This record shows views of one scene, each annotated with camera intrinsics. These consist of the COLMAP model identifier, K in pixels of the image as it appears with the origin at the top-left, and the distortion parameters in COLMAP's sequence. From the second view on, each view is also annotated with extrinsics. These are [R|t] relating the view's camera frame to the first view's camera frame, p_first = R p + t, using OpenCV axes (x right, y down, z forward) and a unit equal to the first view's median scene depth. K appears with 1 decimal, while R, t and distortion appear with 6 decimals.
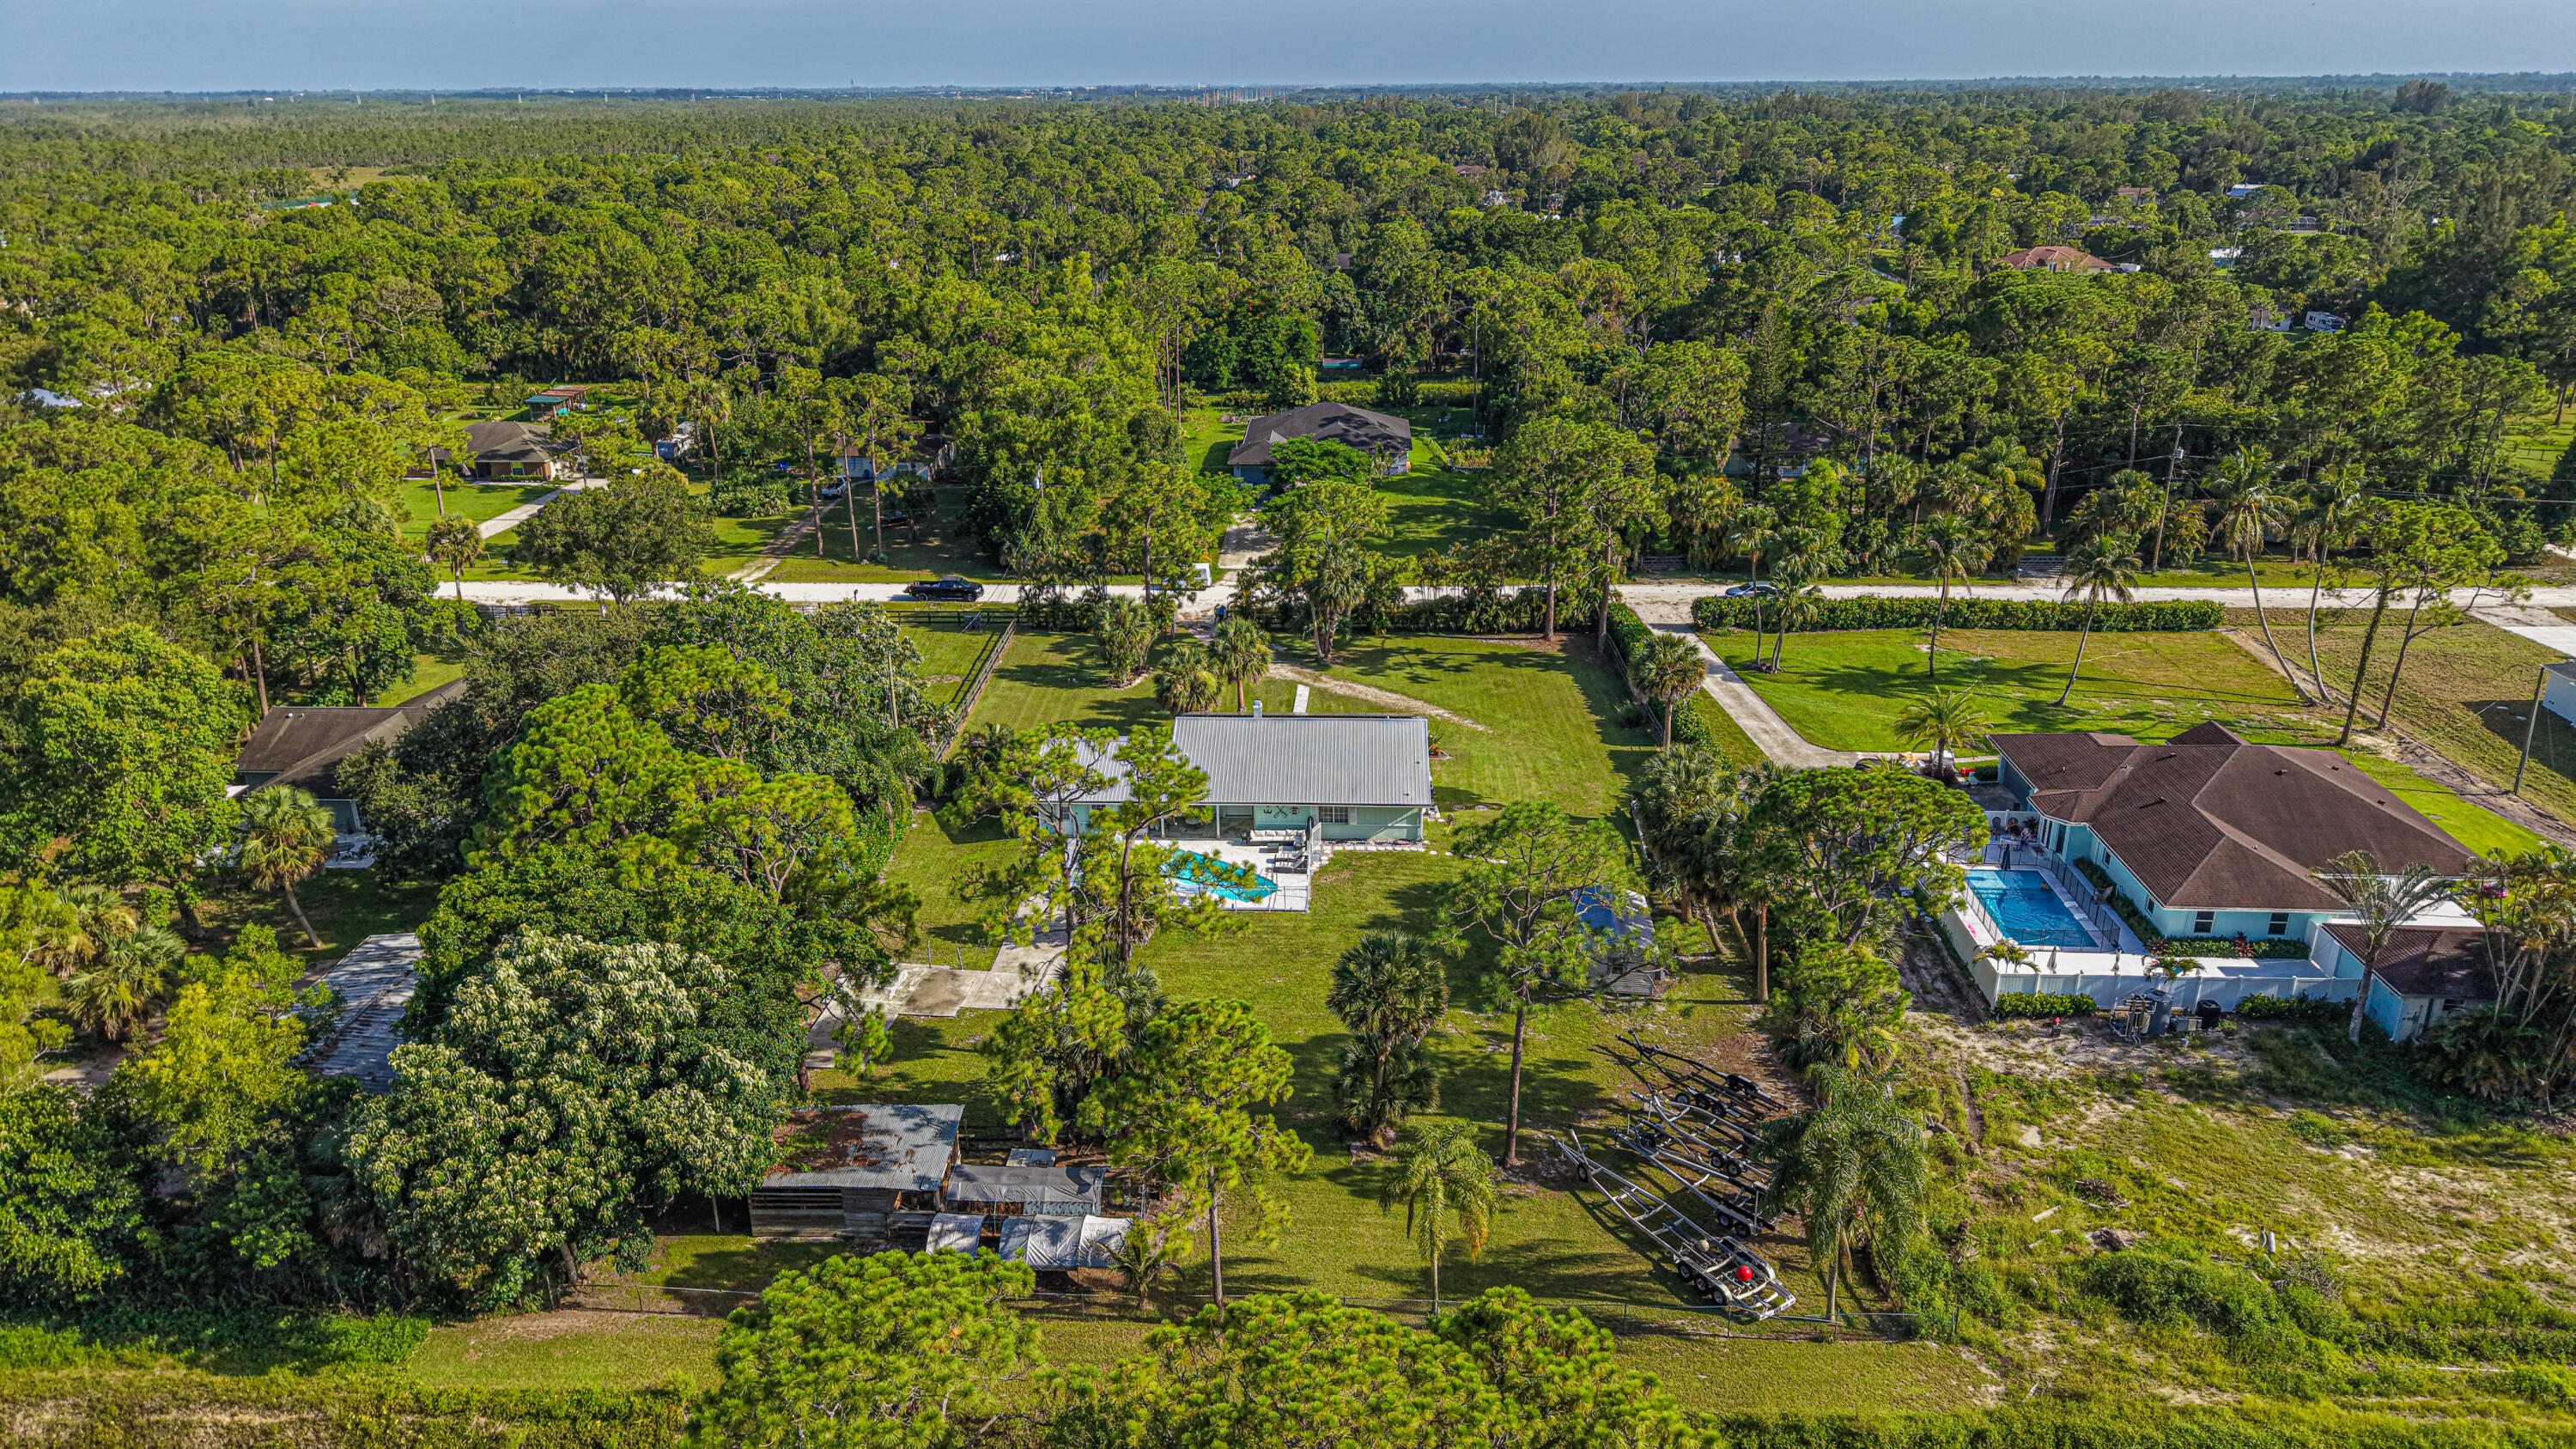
lens RADIAL K [[1704.5, 0, 1288.0], [0, 1704.5, 724.5], [0, 0, 1]] dist [0.051266, -0.119790]
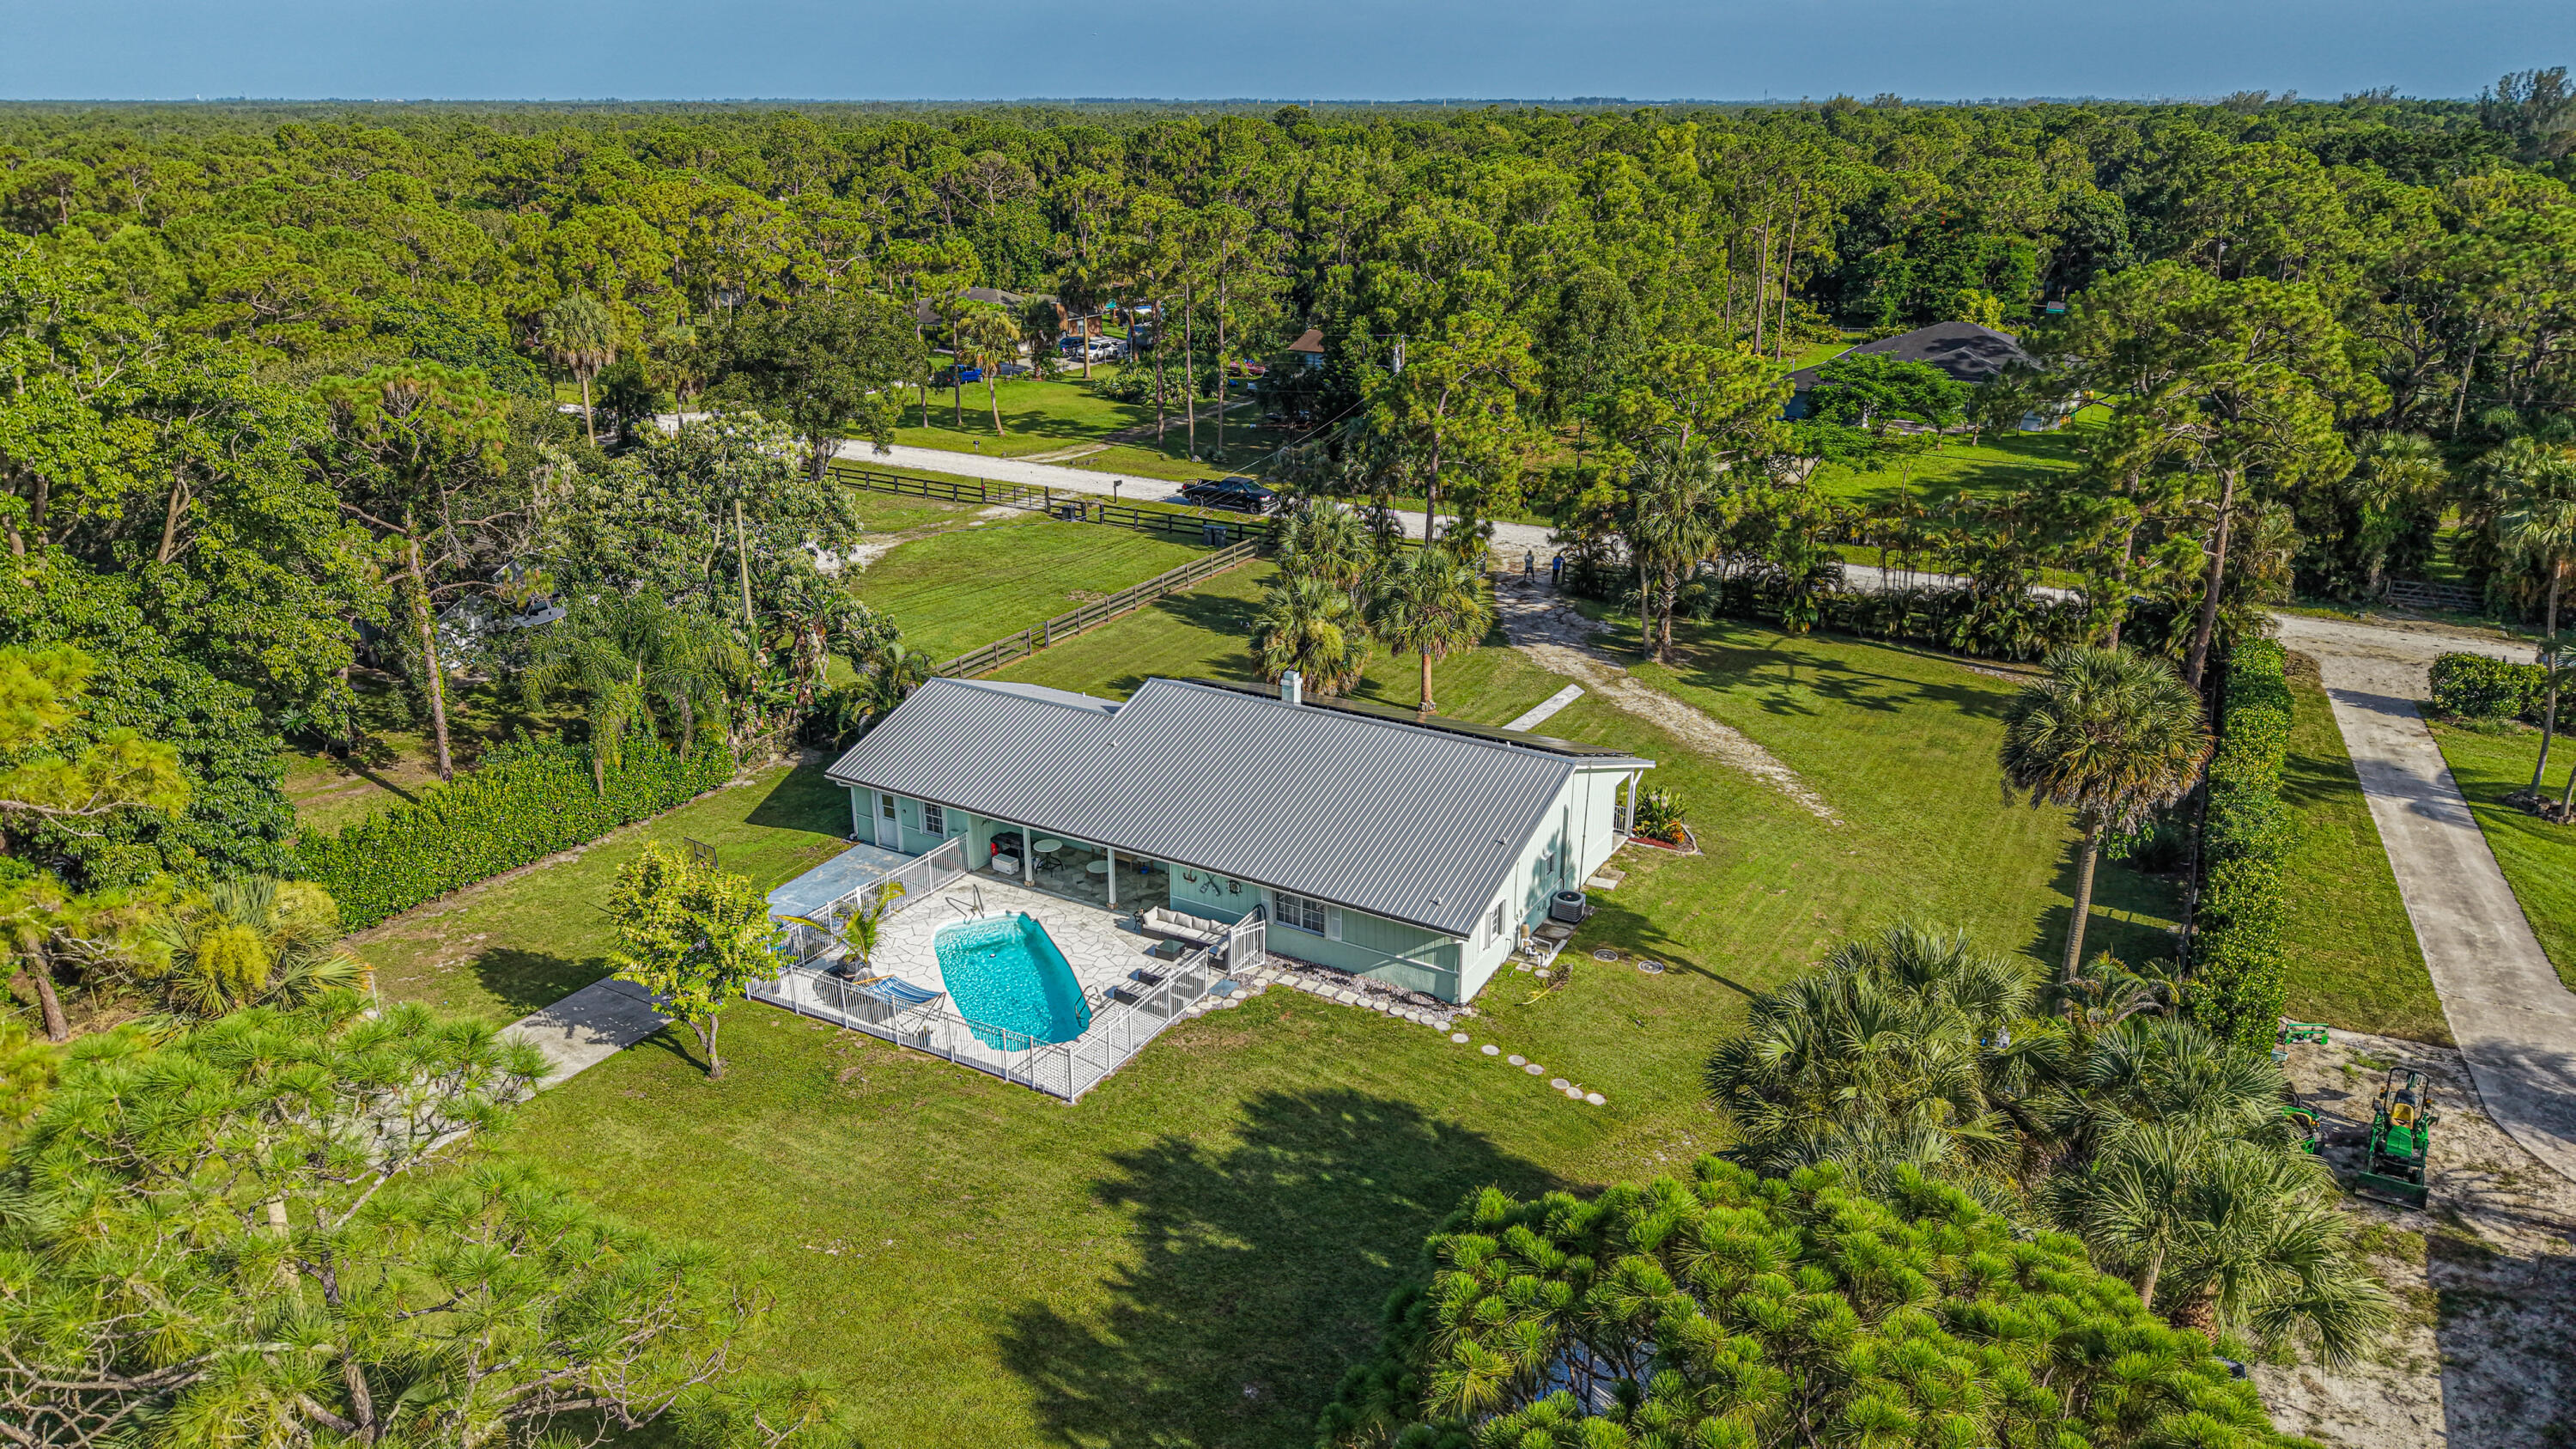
lens RADIAL K [[1704.5, 0, 1288.0], [0, 1704.5, 724.5], [0, 0, 1]] dist [0.051266, -0.119790]
pose [[0.880011, 0.165514, -0.445180, 0.167937], [-0.168796, 0.985112, 0.032589, -0.011281], [0.443946, 0.046465, 0.894848, 0.396964]]
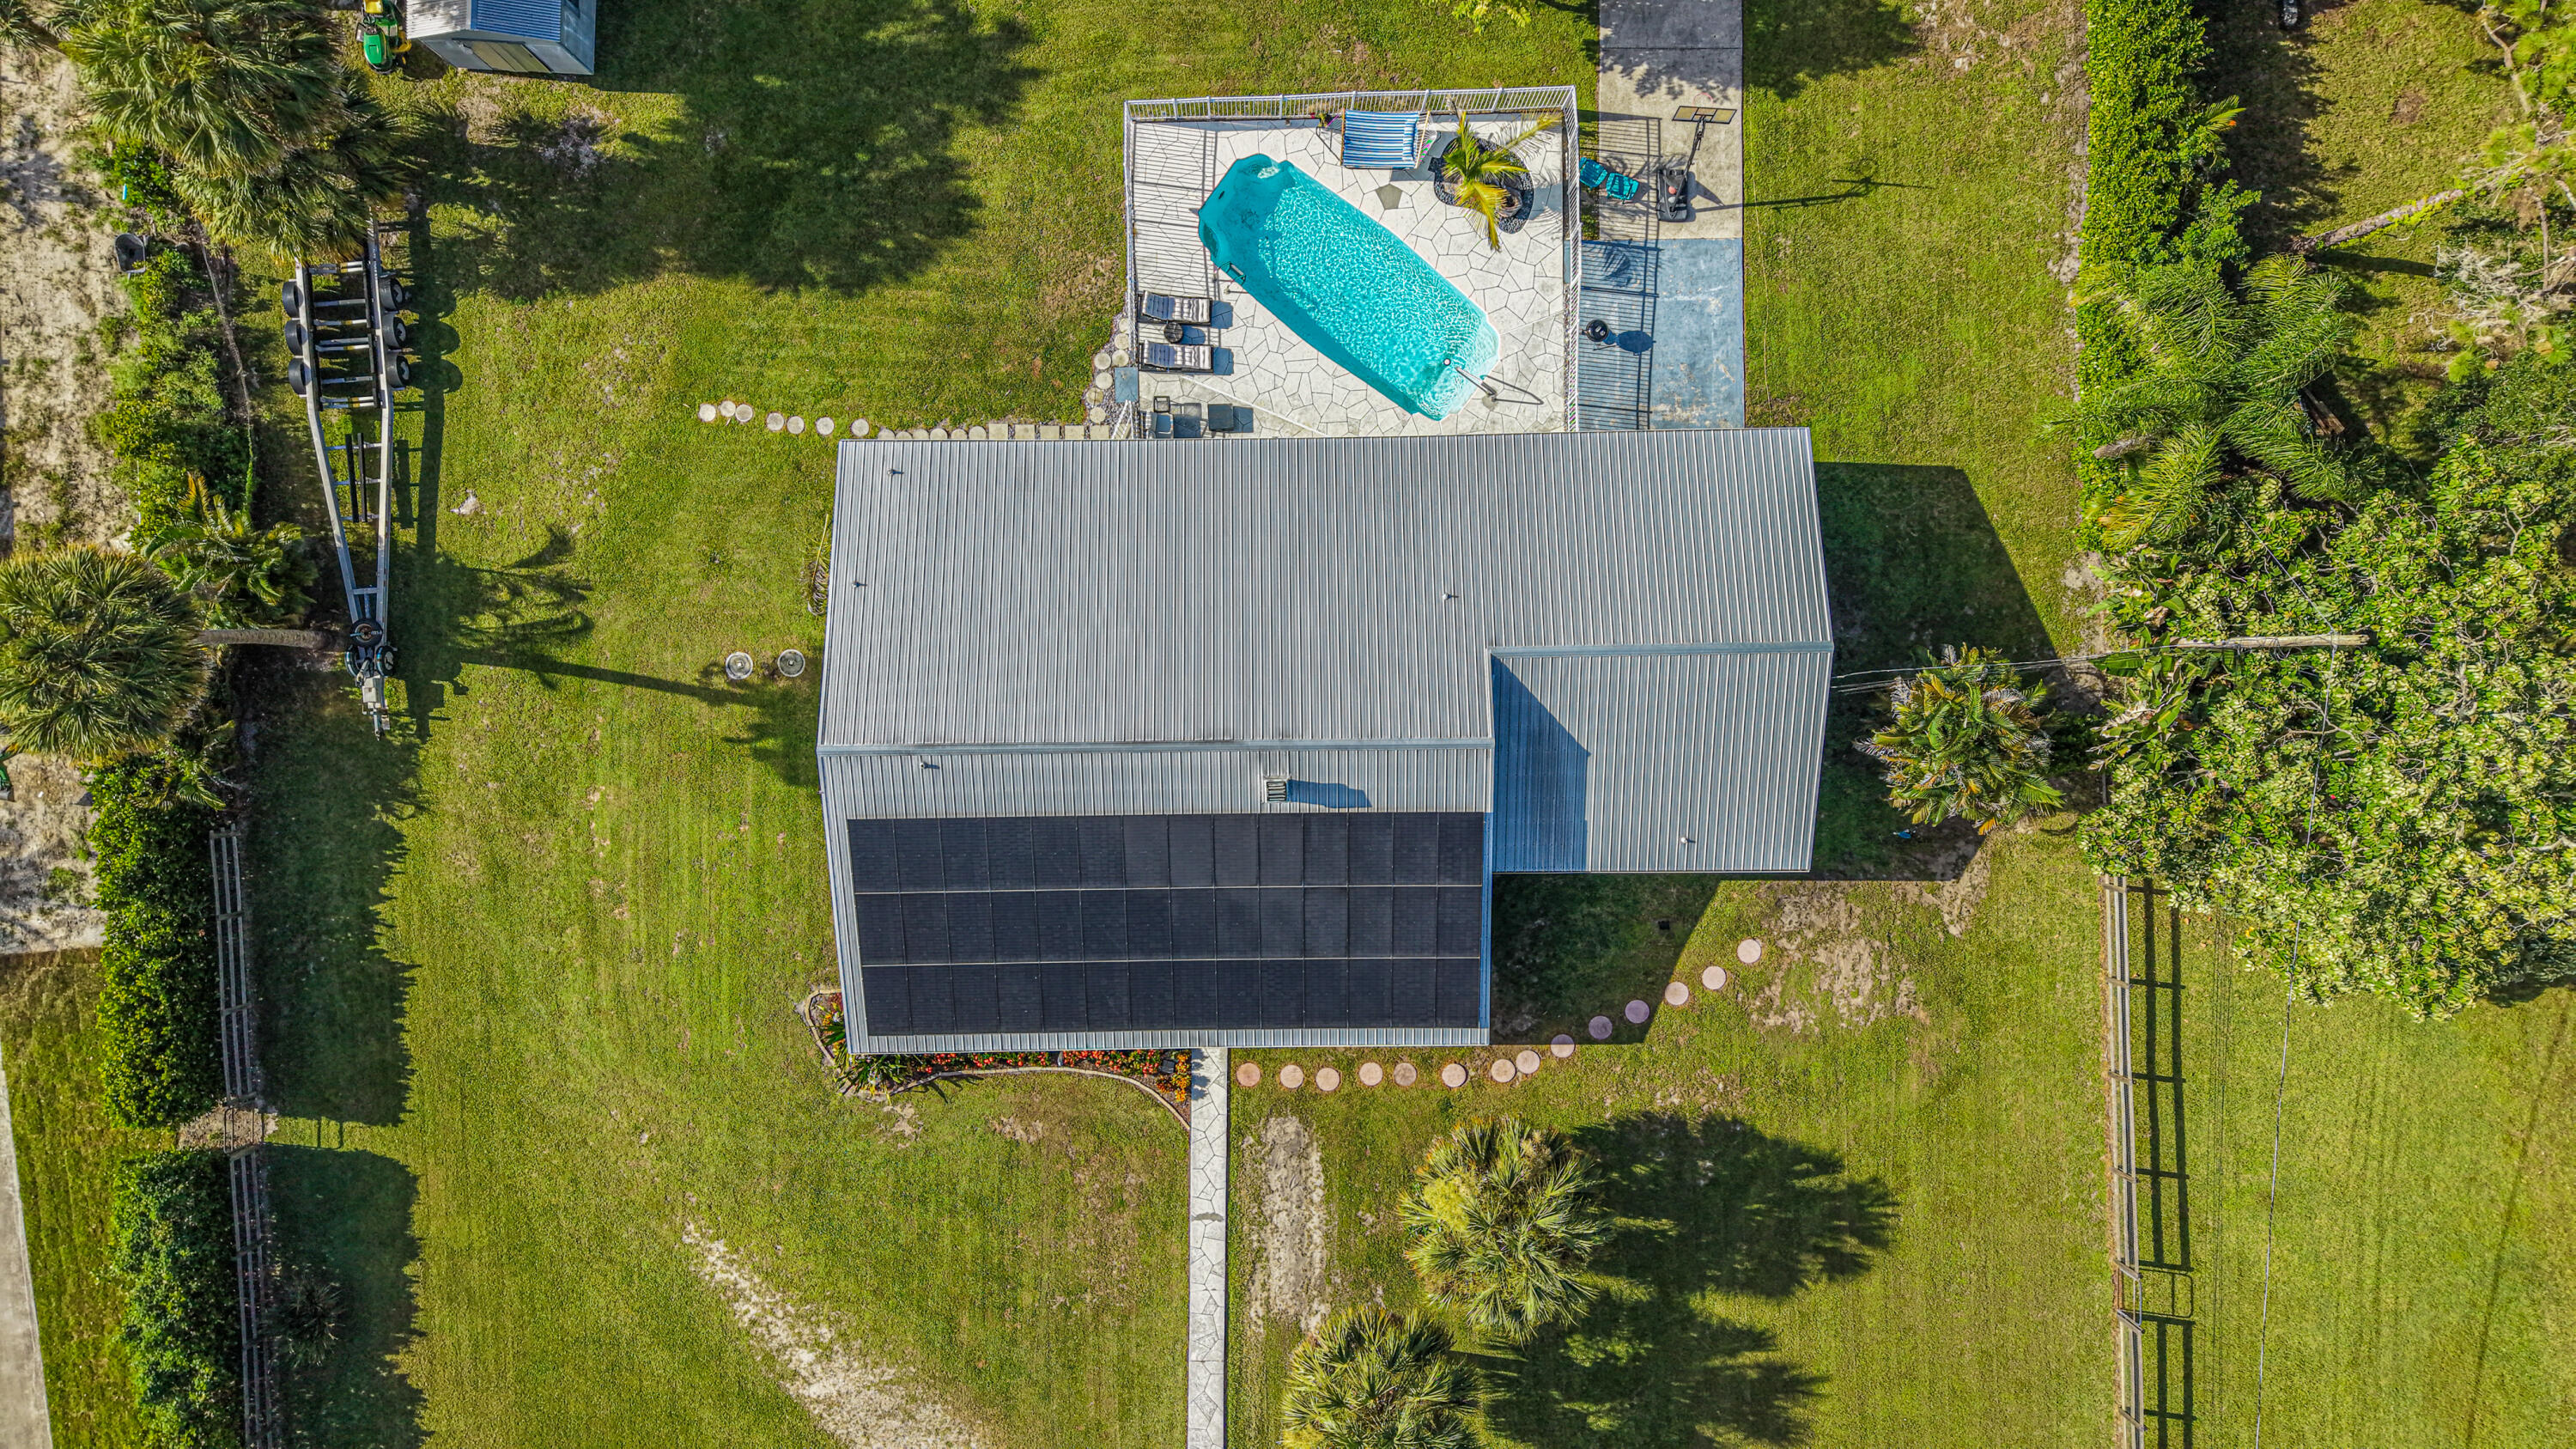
lens RADIAL K [[1808.9, 0, 1288.0], [0, 1808.9, 724.5], [0, 0, 1]] dist [-0.009303, -0.003998]
pose [[-0.998675, 0.049505, 0.014031, -0.022663], [-0.004806, -0.361243, 0.932459, -0.277825], [0.051230, 0.931157, 0.361002, 0.647199]]
